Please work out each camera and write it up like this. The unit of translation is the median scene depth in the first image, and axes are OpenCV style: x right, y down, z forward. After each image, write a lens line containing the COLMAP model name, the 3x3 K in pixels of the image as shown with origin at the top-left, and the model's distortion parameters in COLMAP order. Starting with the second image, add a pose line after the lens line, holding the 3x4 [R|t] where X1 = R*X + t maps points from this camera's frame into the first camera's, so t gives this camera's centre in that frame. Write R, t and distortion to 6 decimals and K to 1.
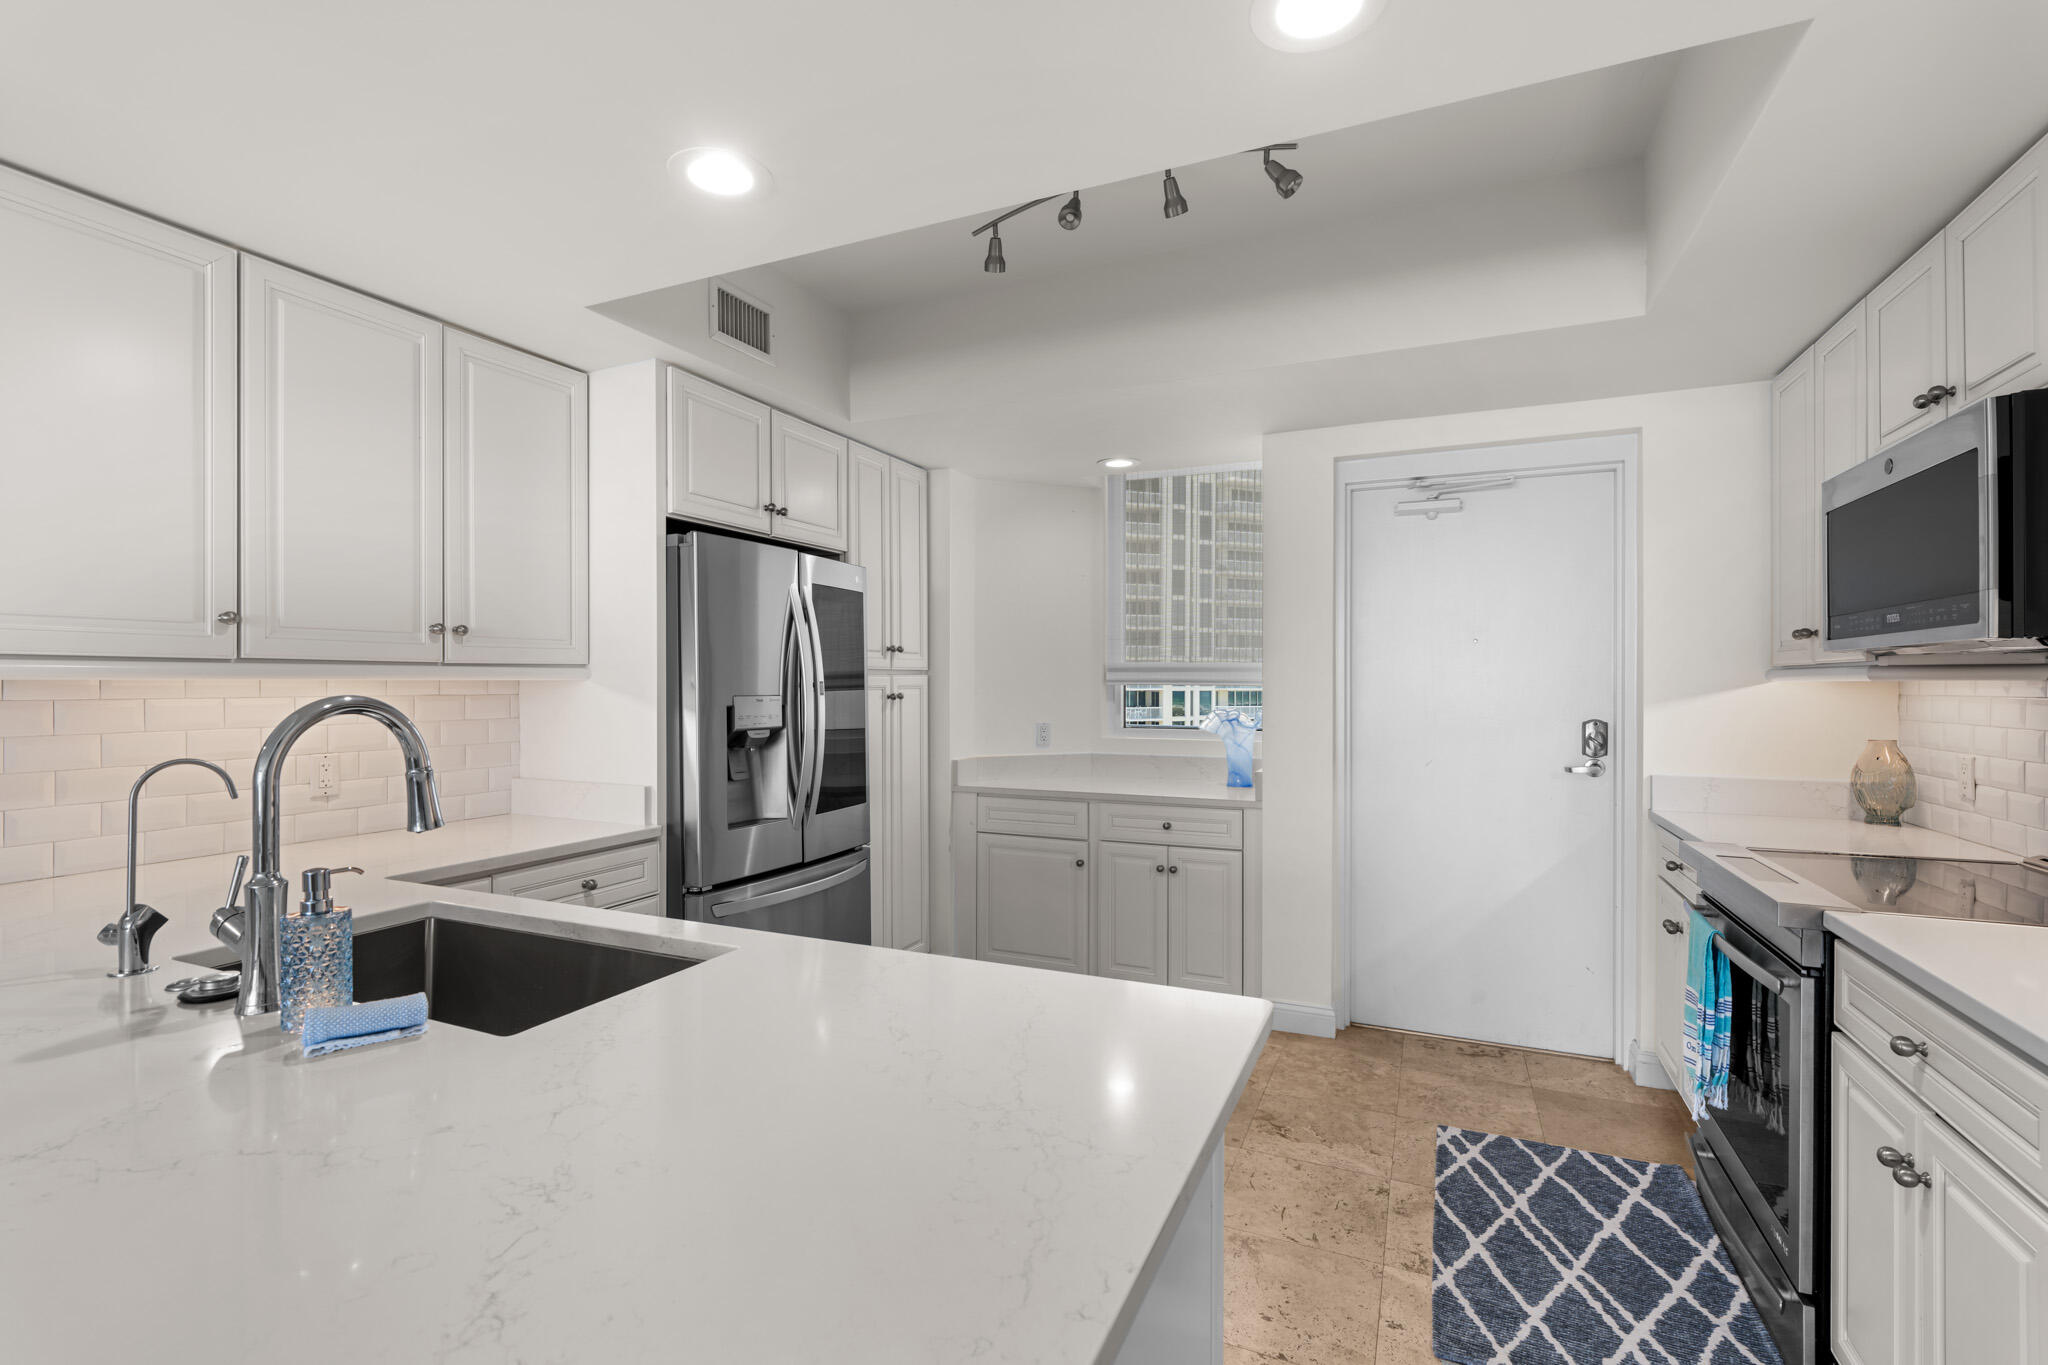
lens RADIAL K [[925.3, 0, 1018.0], [0, 925.3, 683.2], [0, 0, 1]] dist [-0.007951, 0.003233]
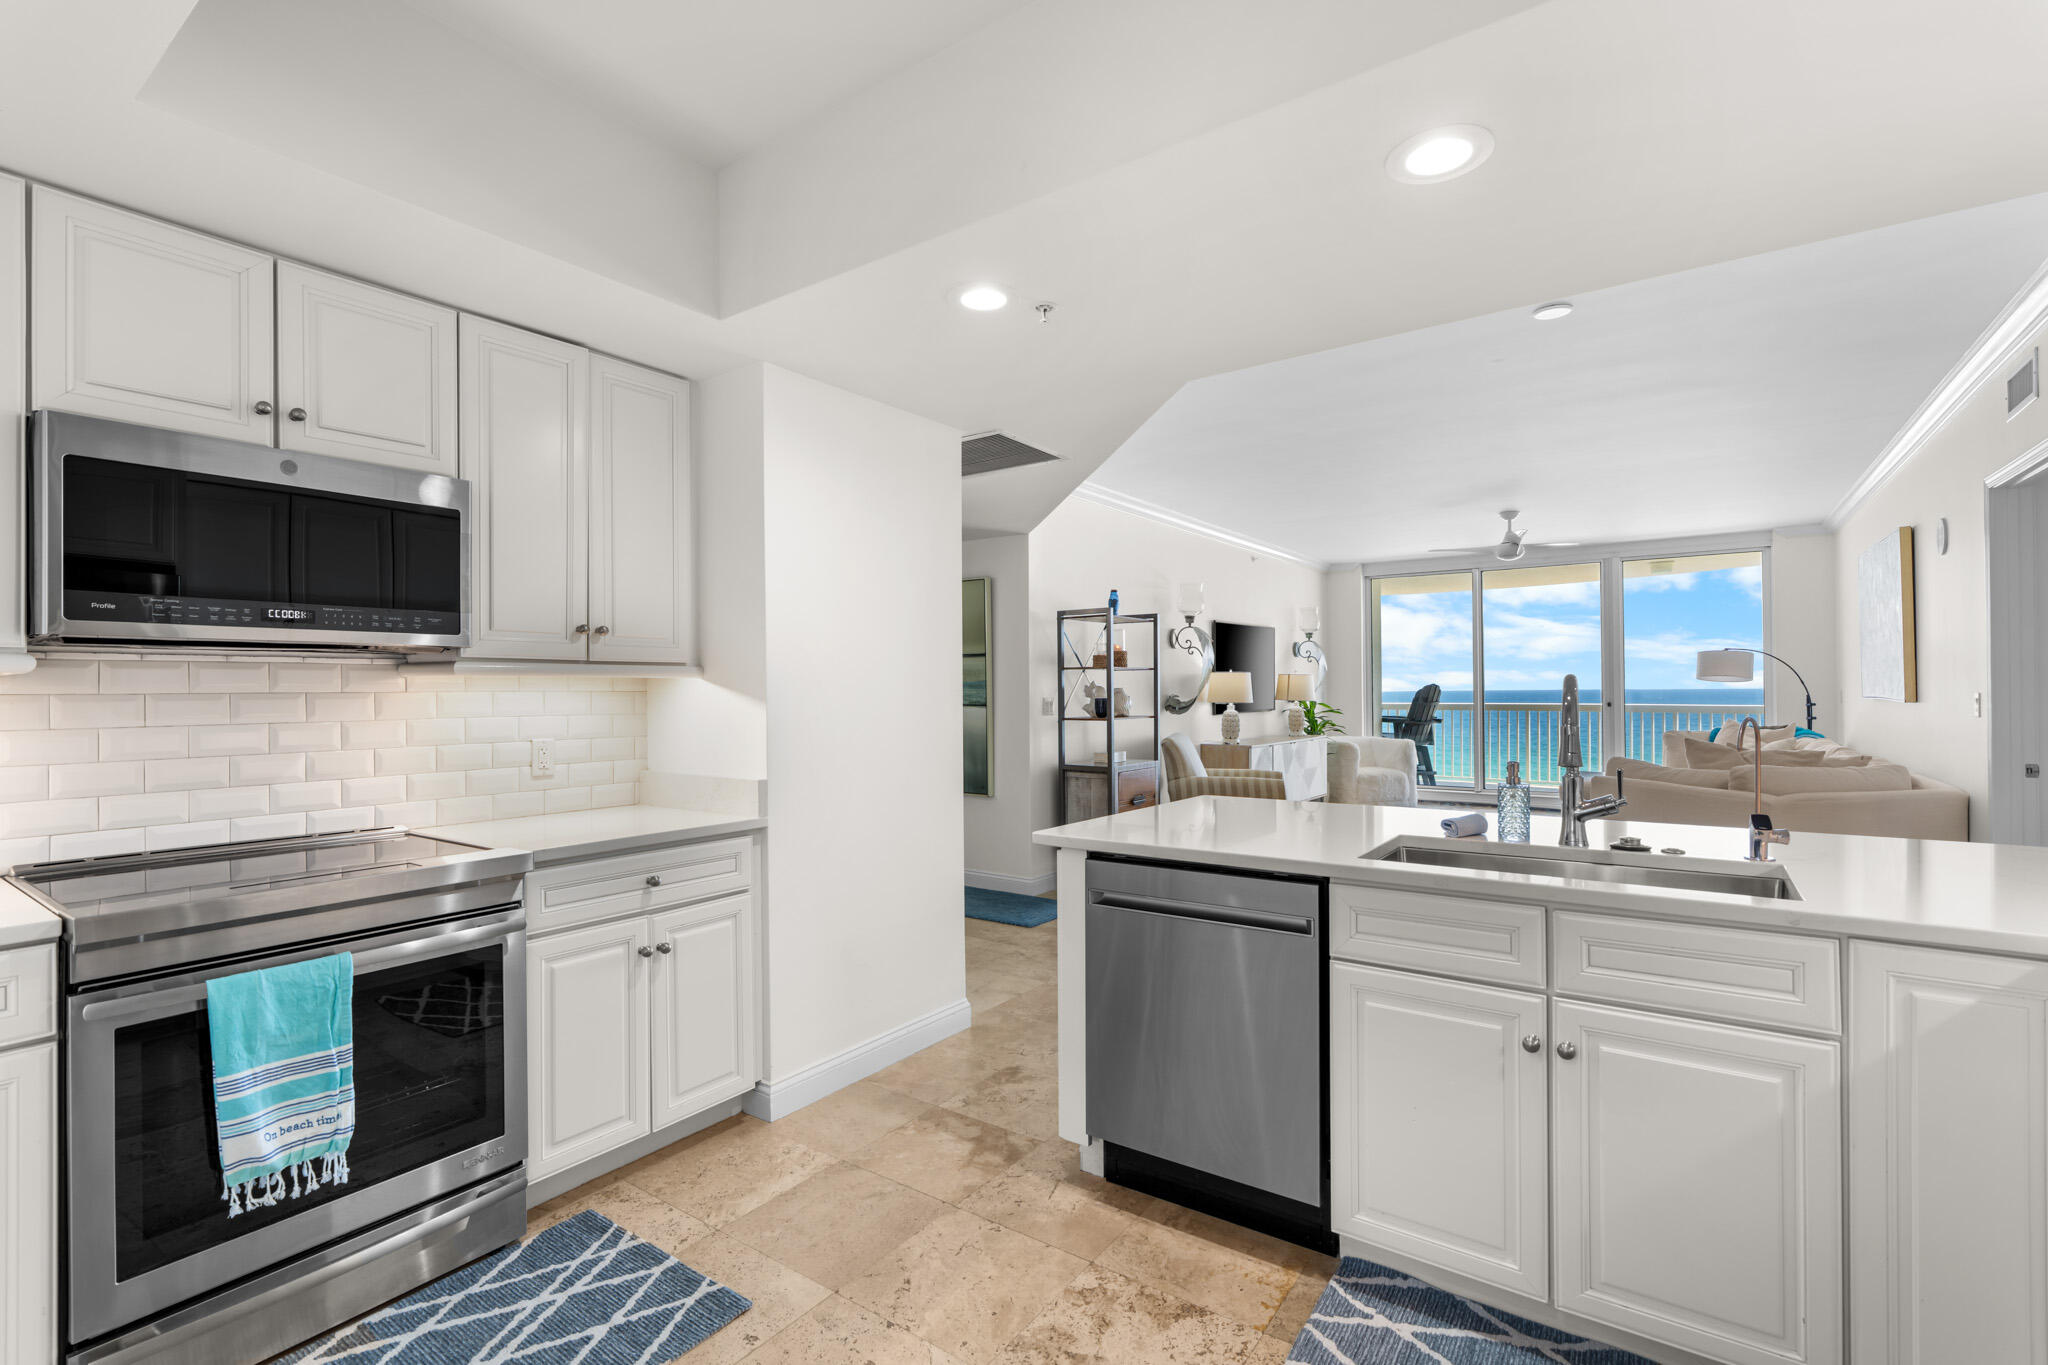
lens RADIAL K [[925.3, 0, 1021.9], [0, 925.3, 683.7], [0, 0, 1]] dist [-0.007951, 0.003233]
pose [[-0.980970, 0.010198, 0.193890, -0.042793], [0.008649, 0.999924, -0.008831, 0.016550], [-0.193965, -0.006986, -0.980984, 1.297622]]
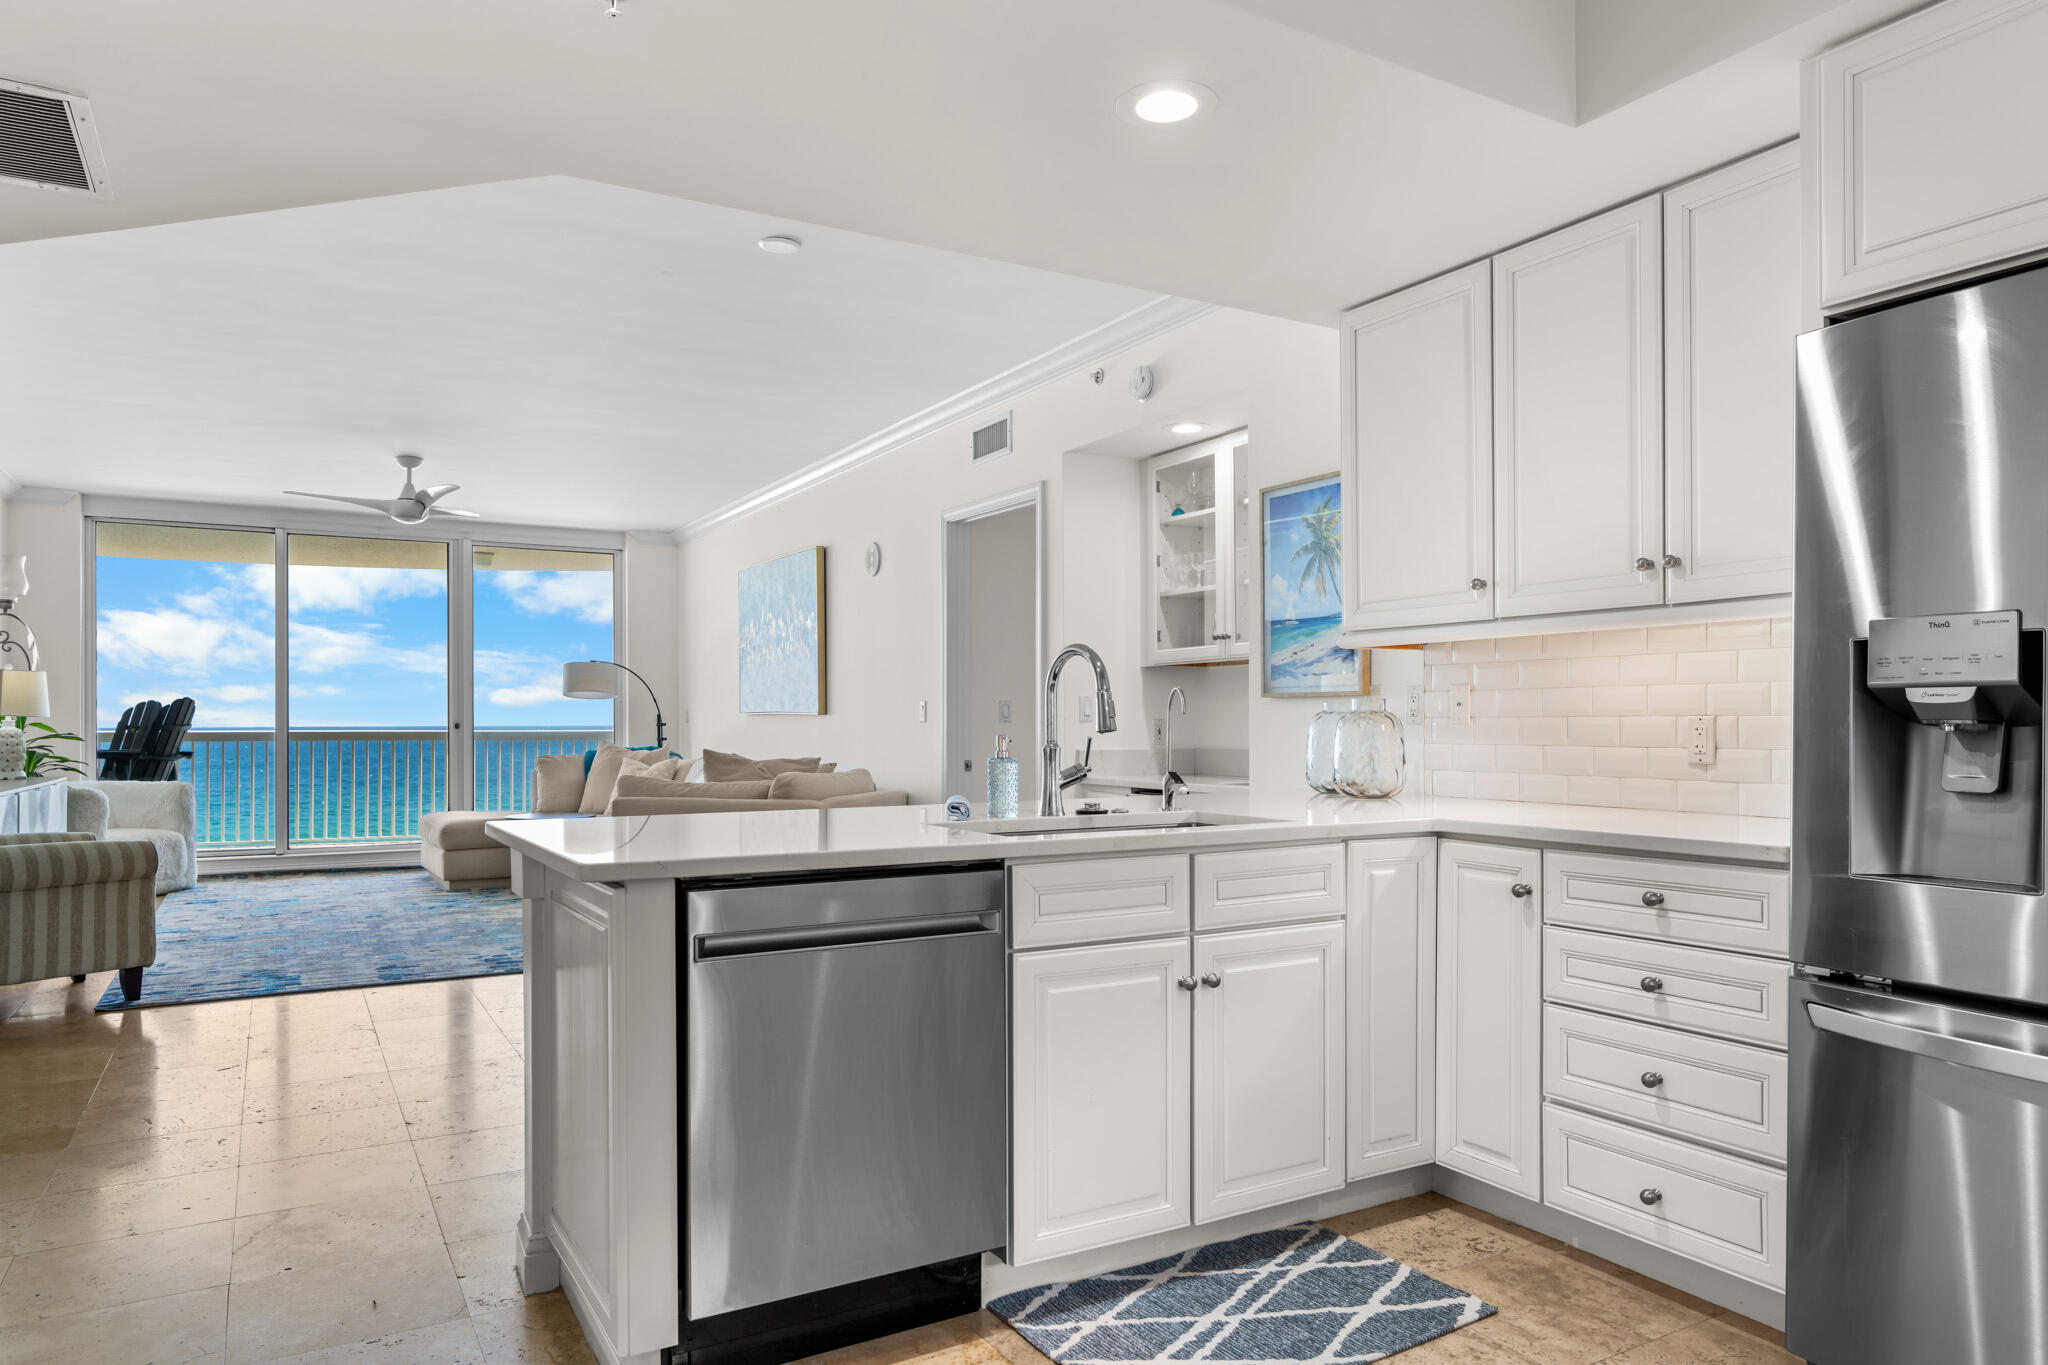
lens RADIAL K [[1306.0, 0, 1019.3], [0, 1306.0, 716.7], [0, 0, 1]] dist [-0.003949, 0.008656]
pose [[-0.585483, -0.000743, -0.810684, 0.570550], [0.003343, 0.999989, -0.003331, 0.070272], [0.810678, -0.004660, -0.585474, 1.064812]]
